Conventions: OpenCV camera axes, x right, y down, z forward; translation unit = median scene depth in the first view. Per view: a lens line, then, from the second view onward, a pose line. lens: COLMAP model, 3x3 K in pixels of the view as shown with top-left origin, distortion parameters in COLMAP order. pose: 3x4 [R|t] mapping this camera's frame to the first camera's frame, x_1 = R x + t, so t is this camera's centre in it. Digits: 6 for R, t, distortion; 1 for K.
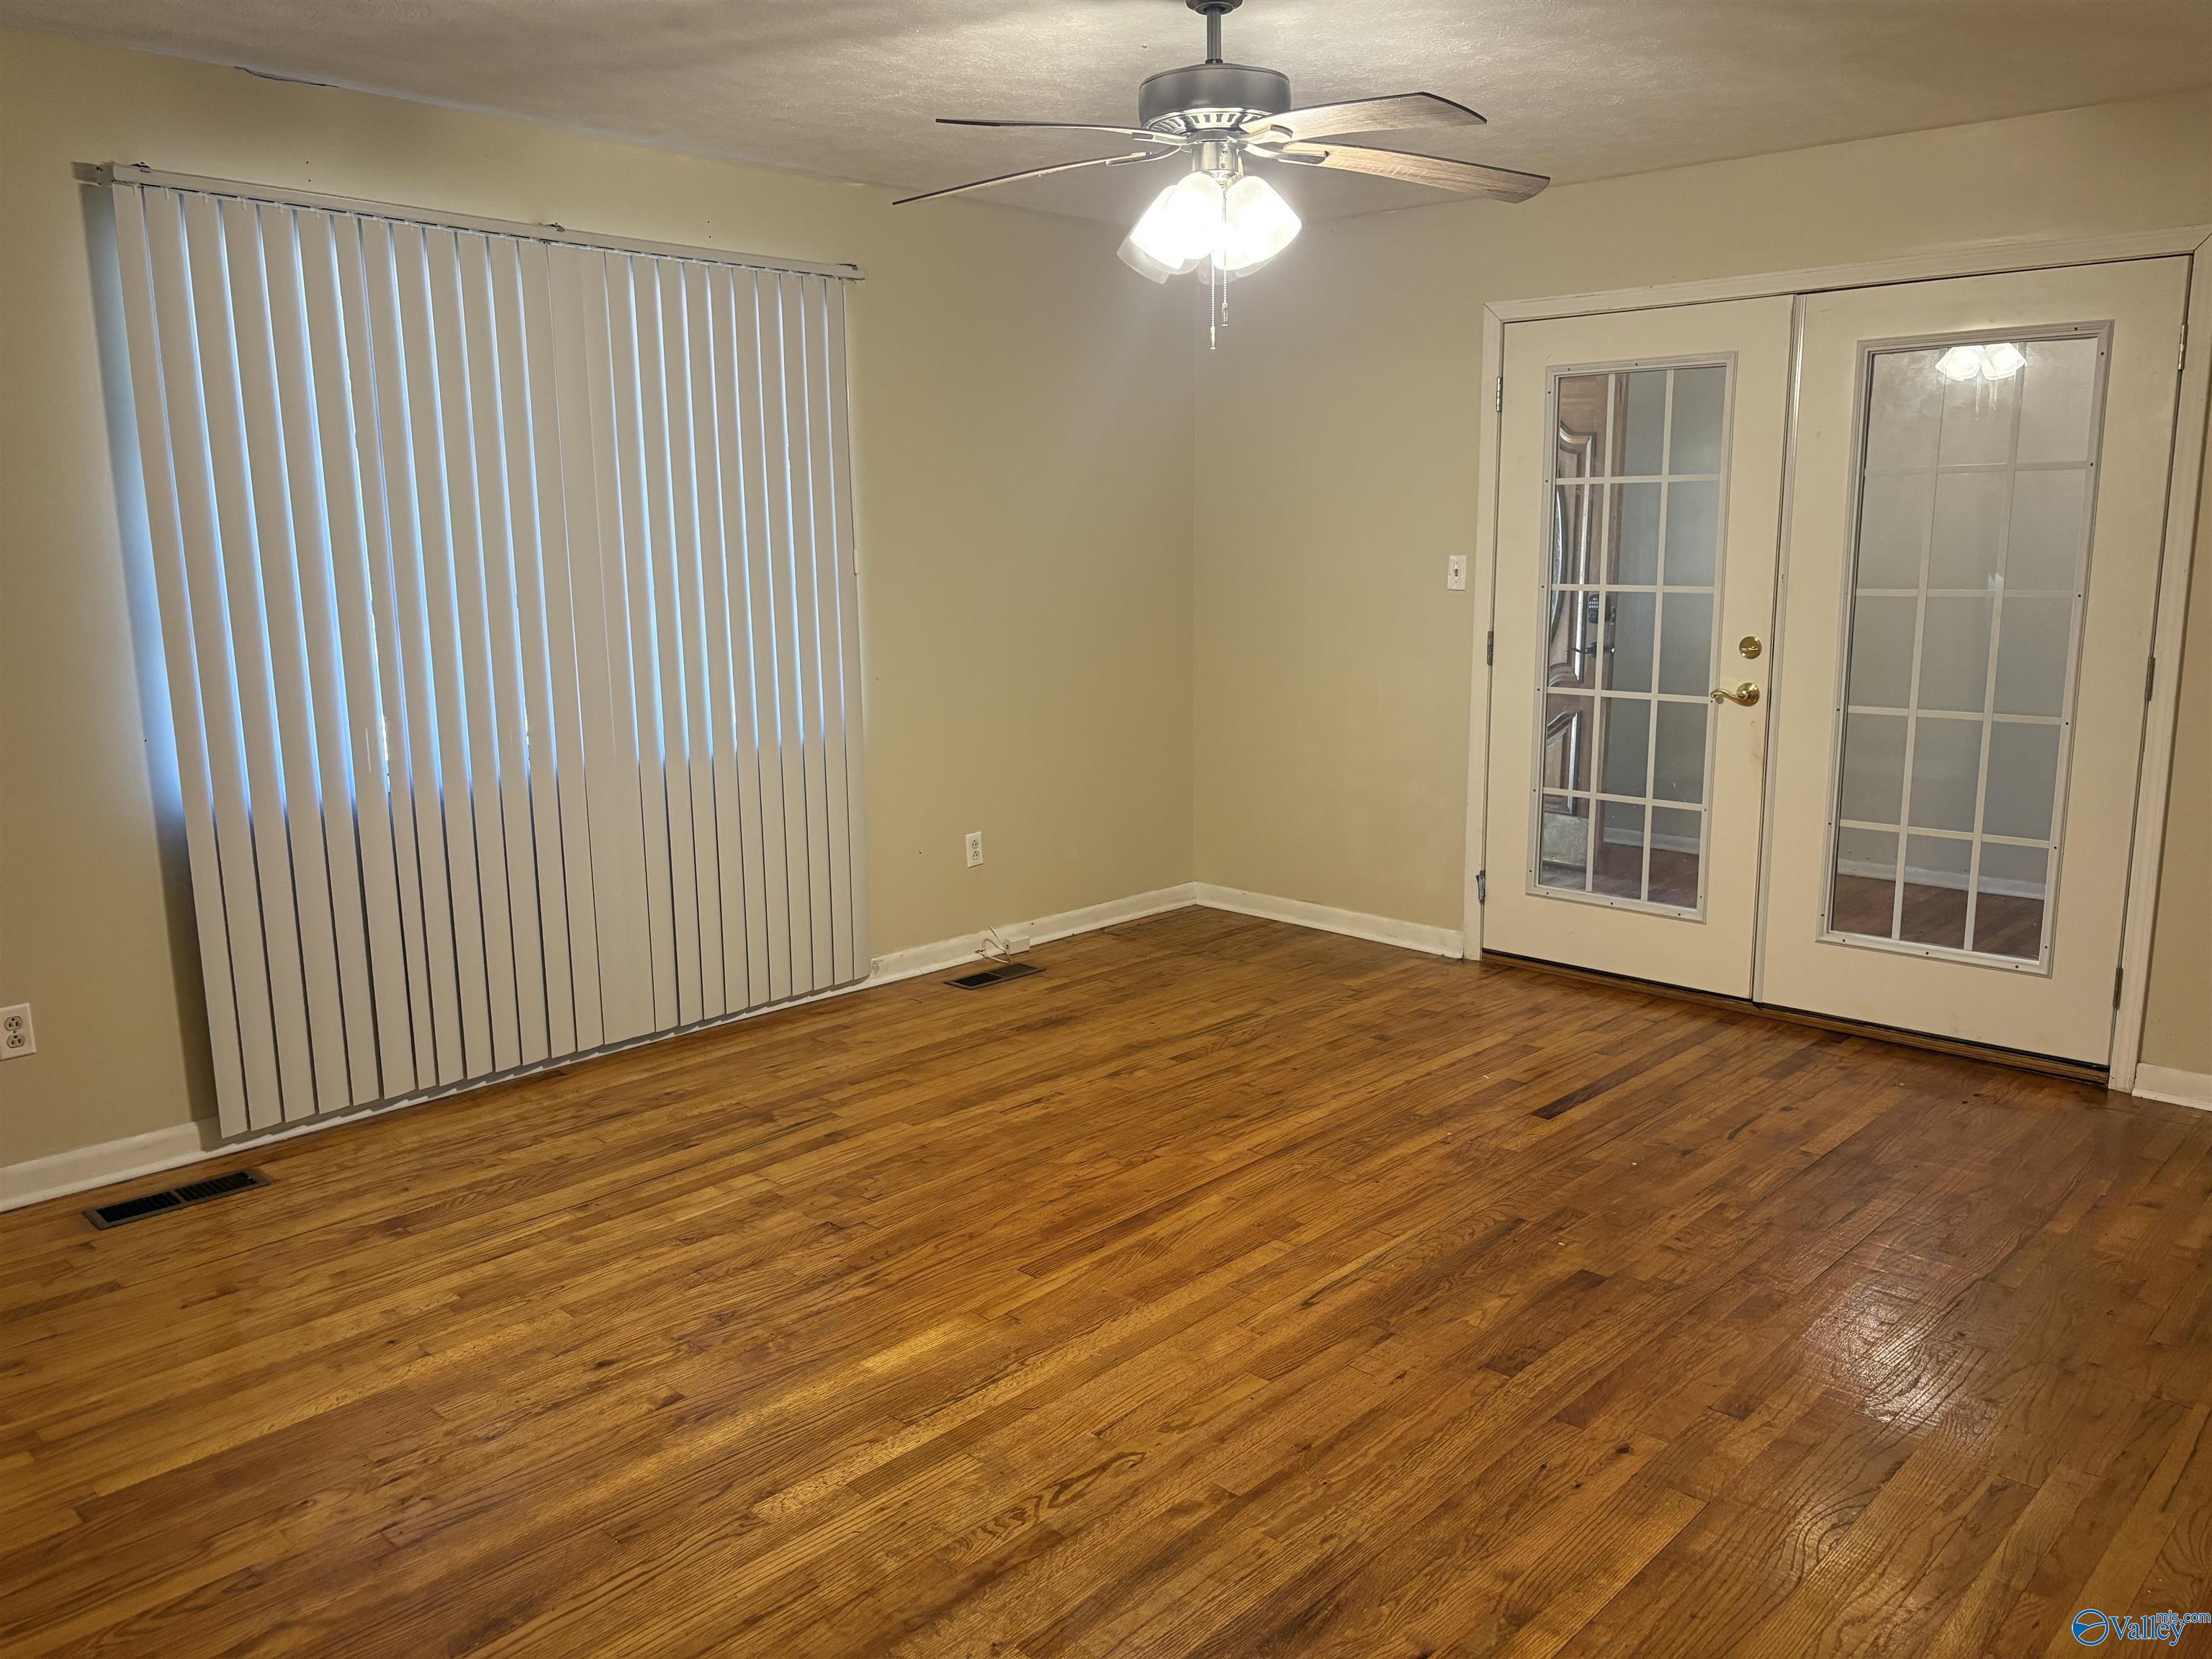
lens RADIAL K [[1677.9, 0, 1043.8], [0, 1677.9, 838.6], [0, 0, 1]] dist [0.046657, -0.031167]
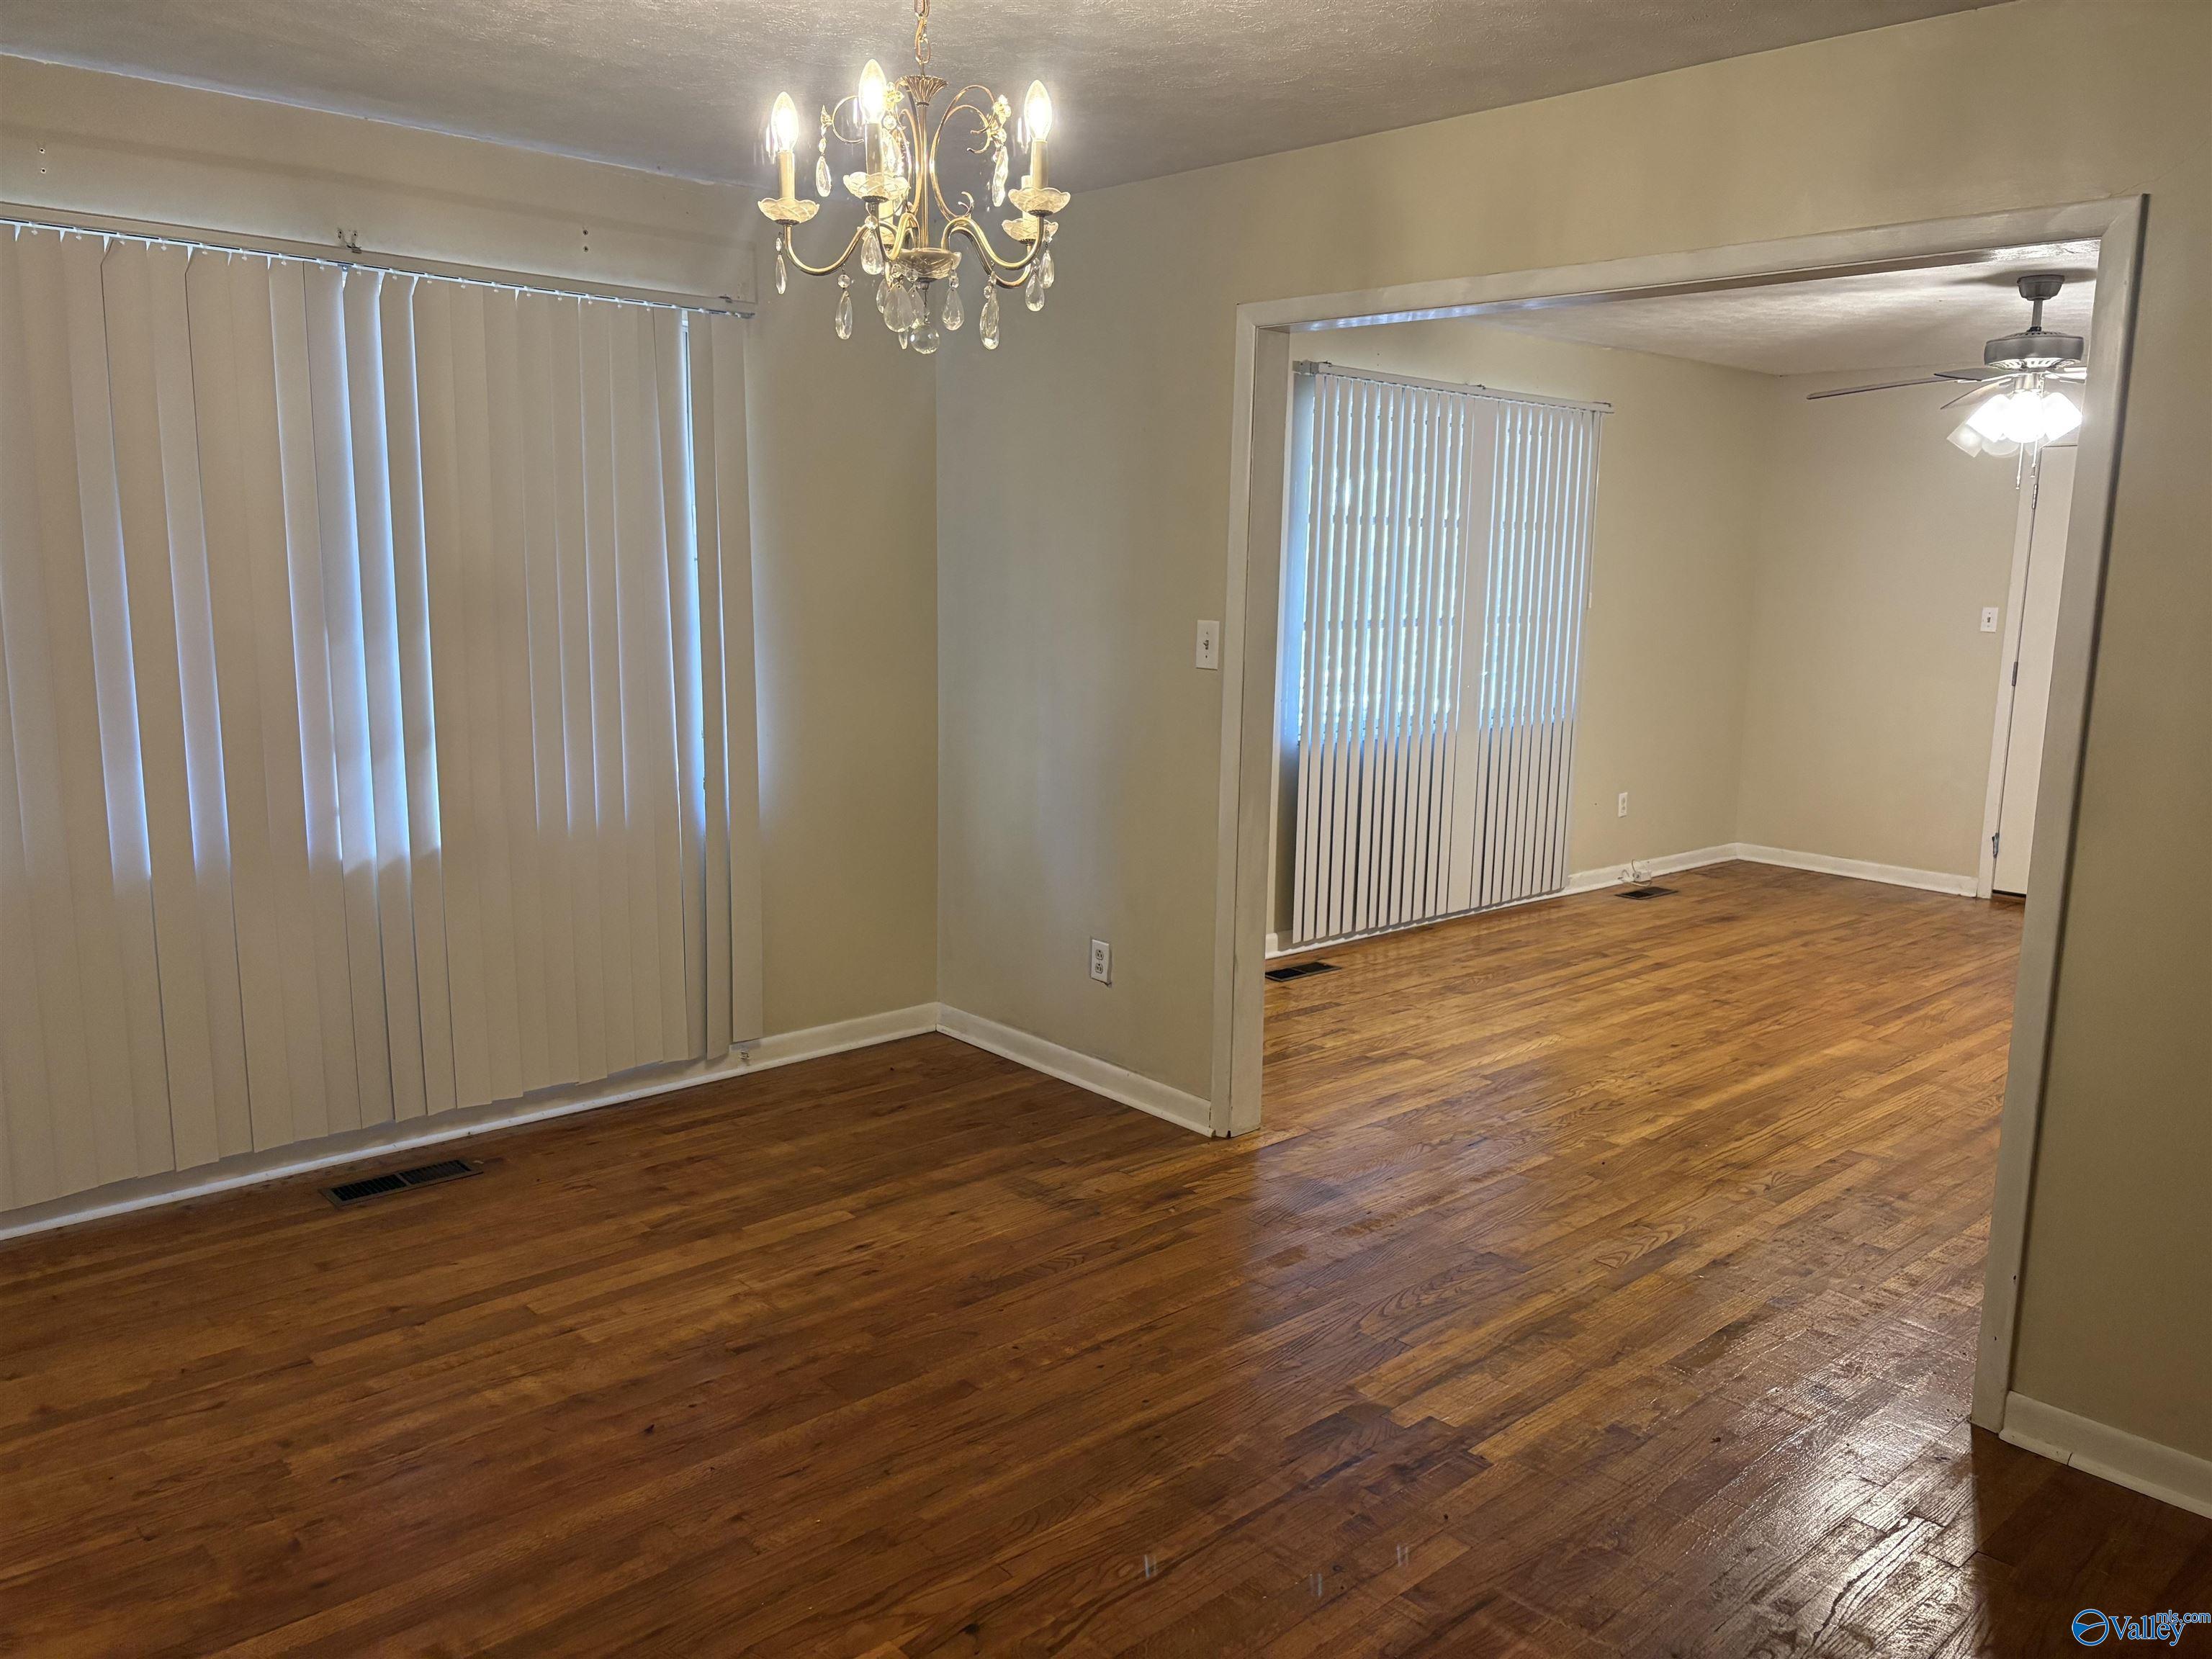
lens RADIAL K [[1677.9, 0, 1093.7], [0, 1677.9, 826.0], [0, 0, 1]] dist [0.046657, -0.031167]
pose [[0.998252, 0.039292, -0.044148, -0.621109], [-0.040375, 0.998898, -0.023910, 0.112032], [0.043159, 0.025651, 0.998739, -0.637531]]
